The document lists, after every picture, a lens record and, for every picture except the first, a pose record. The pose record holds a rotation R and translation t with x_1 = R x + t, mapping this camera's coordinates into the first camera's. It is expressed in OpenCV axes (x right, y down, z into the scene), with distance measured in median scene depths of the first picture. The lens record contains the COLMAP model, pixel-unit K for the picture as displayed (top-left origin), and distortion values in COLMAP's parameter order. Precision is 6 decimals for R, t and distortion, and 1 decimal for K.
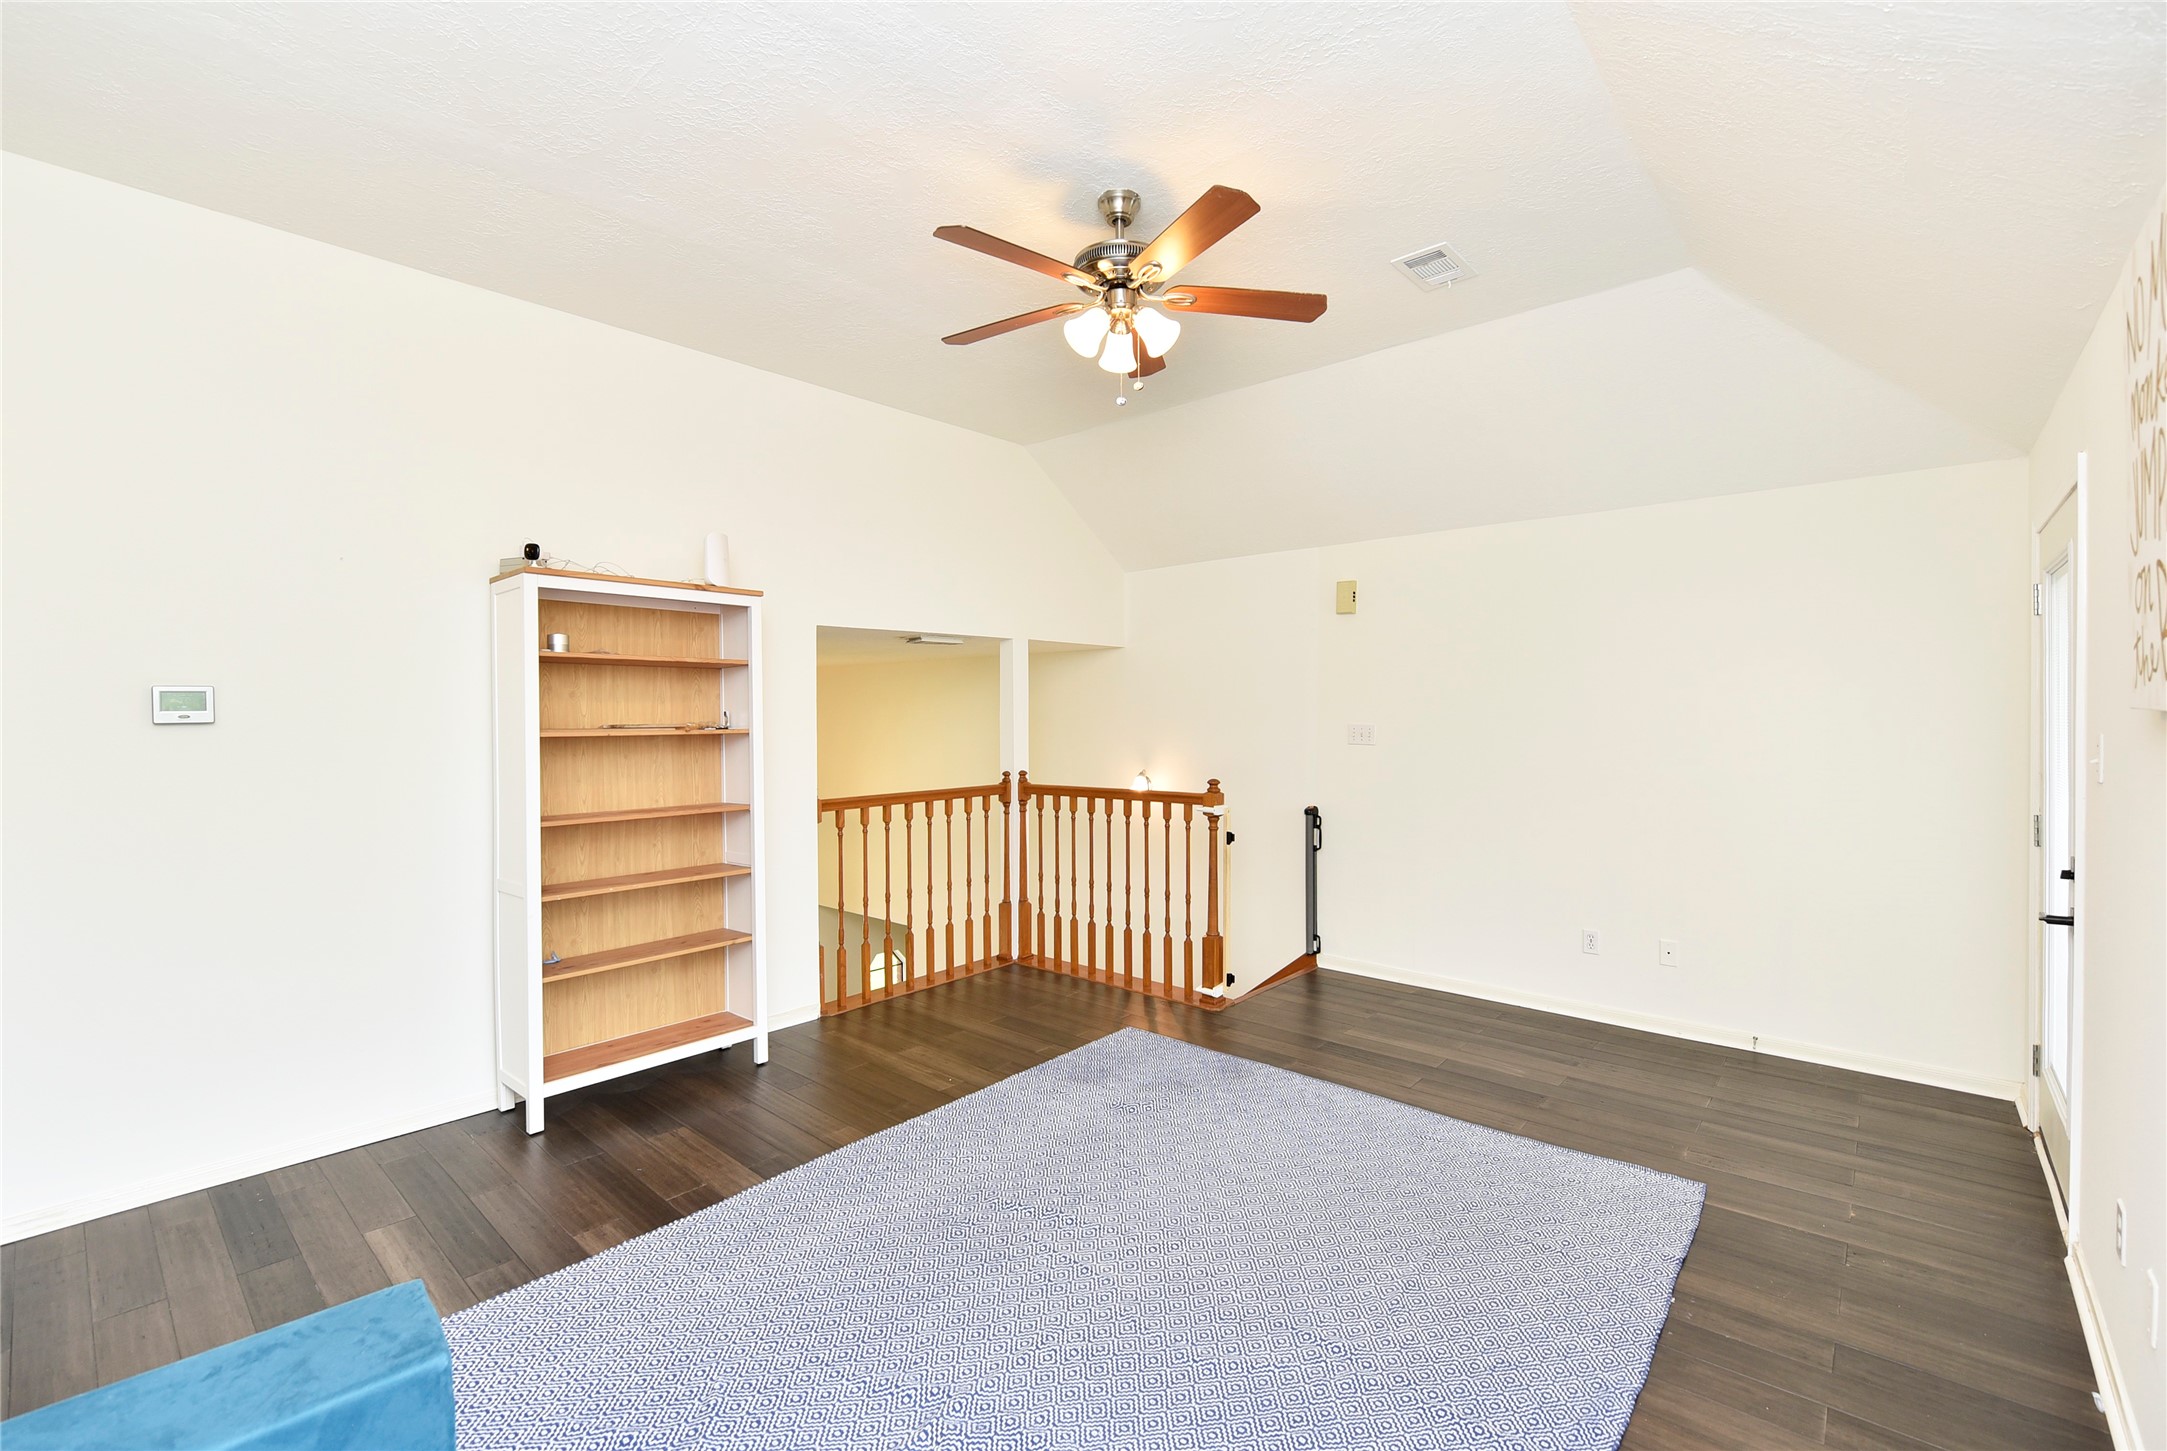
lens RADIAL K [[954.6, 0, 1083.5], [0, 954.6, 725.5], [0, 0, 1]] dist [-0.000001, -0.000095]
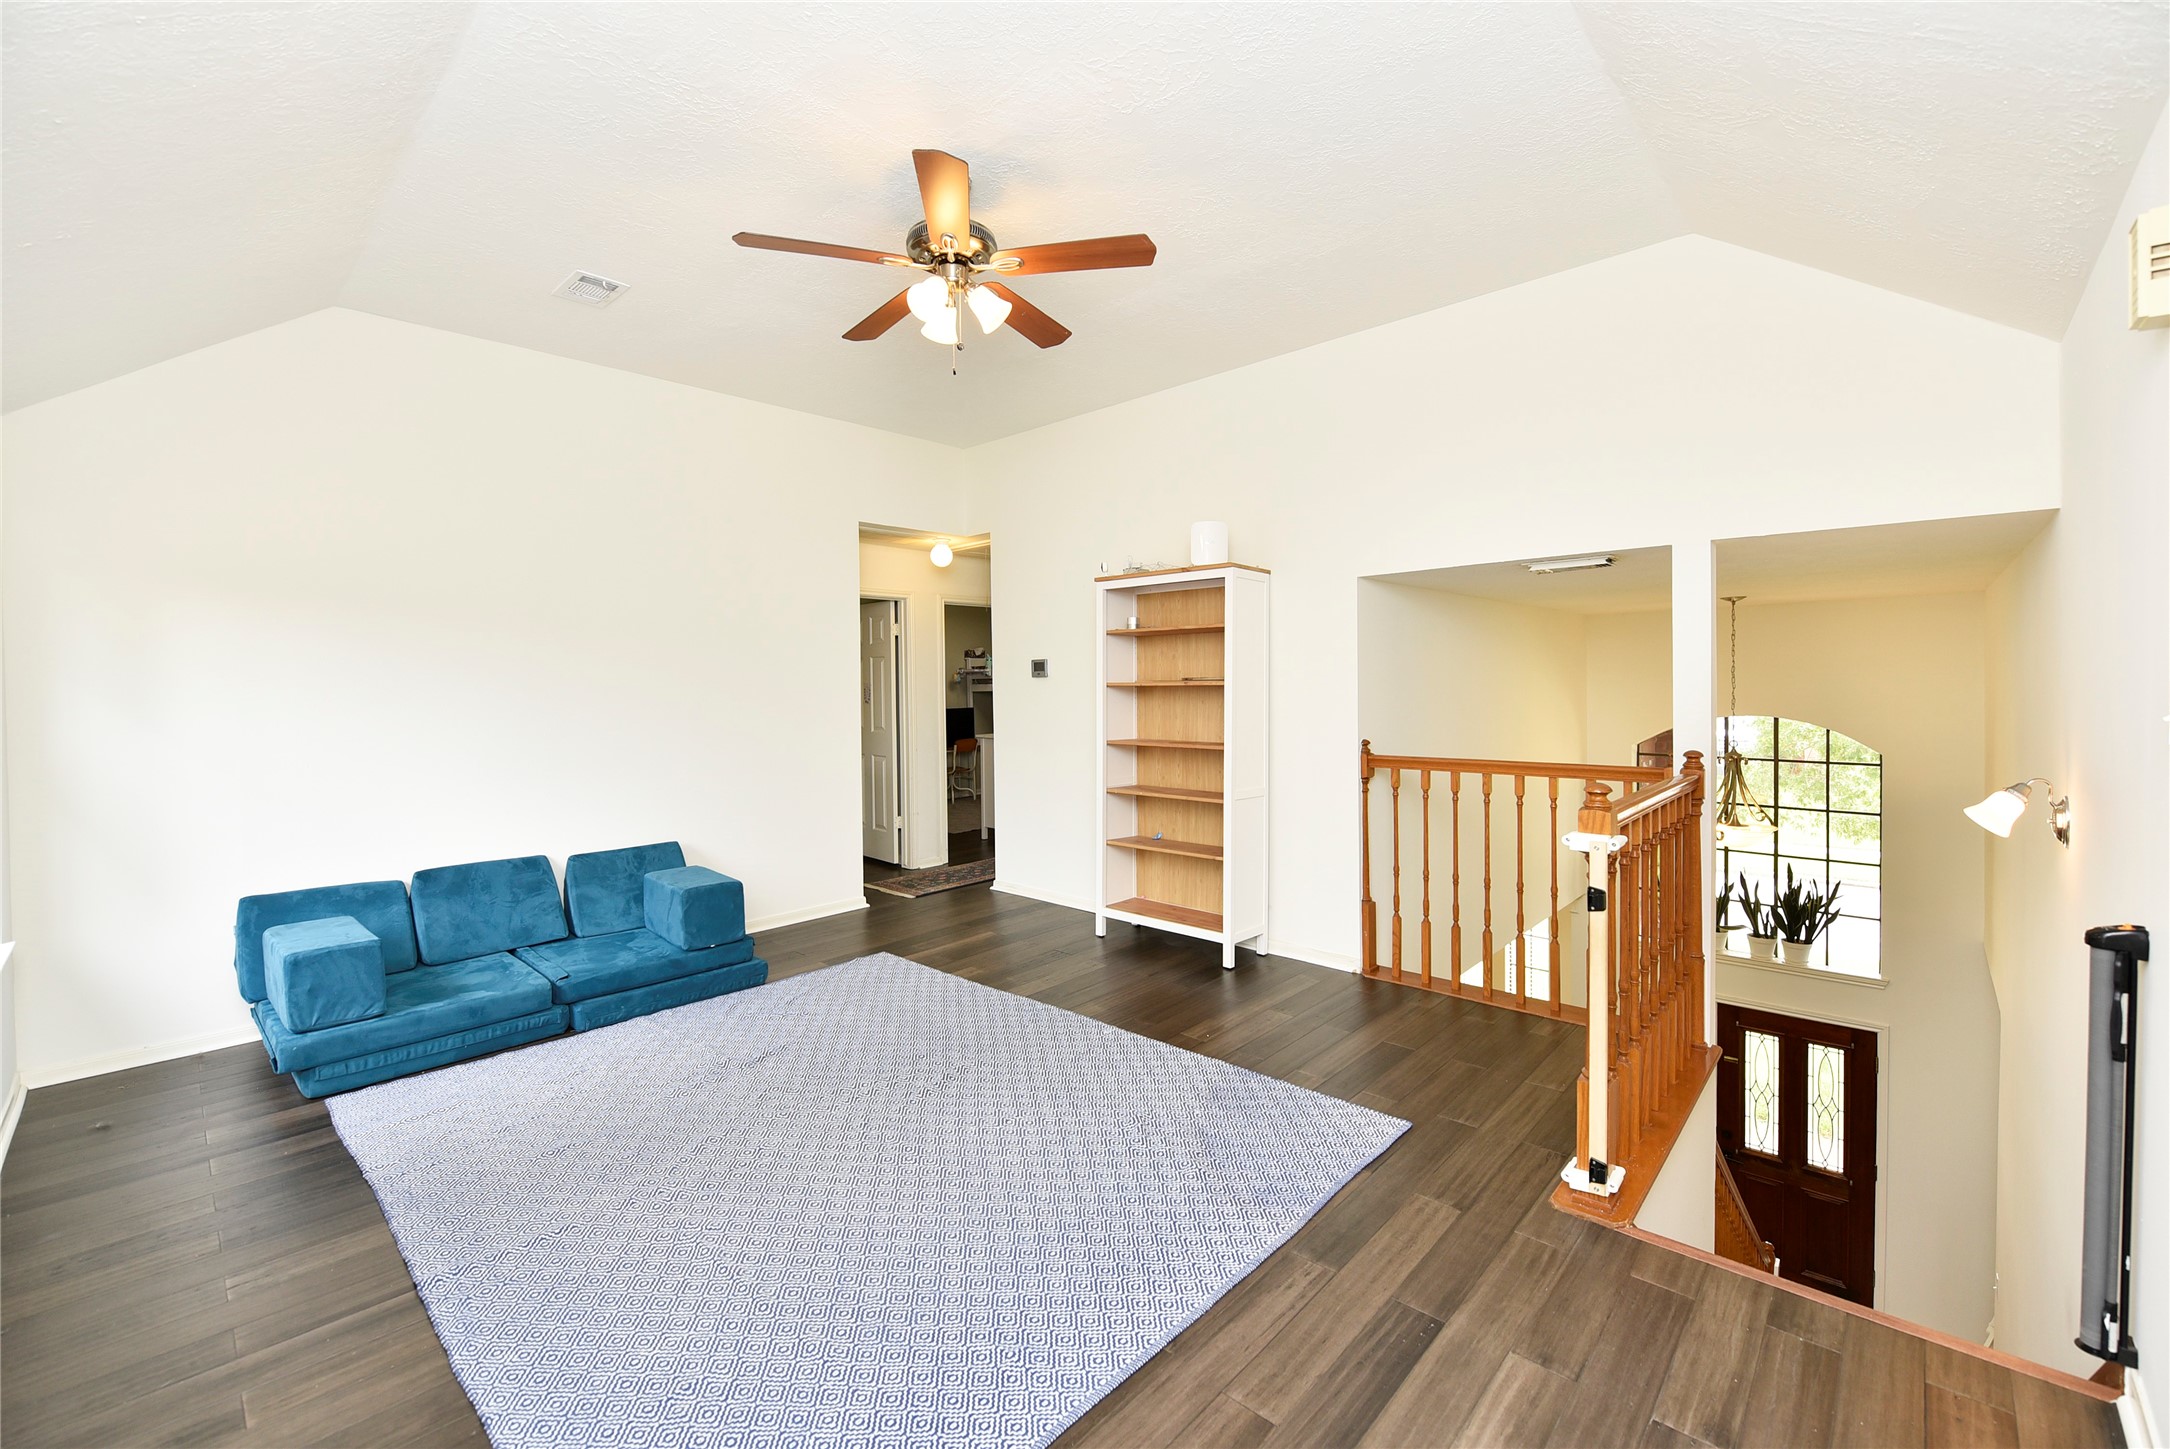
lens RADIAL K [[877.5, 0, 1085.0], [0, 877.5, 724.5], [0, 0, 1]] dist [-0.012103, -0.000280]
pose [[-0.029028, 0.055526, -0.998035, 0.733615], [-0.004247, 0.998440, 0.055672, -0.002494], [0.999570, 0.005855, -0.028747, 0.868223]]
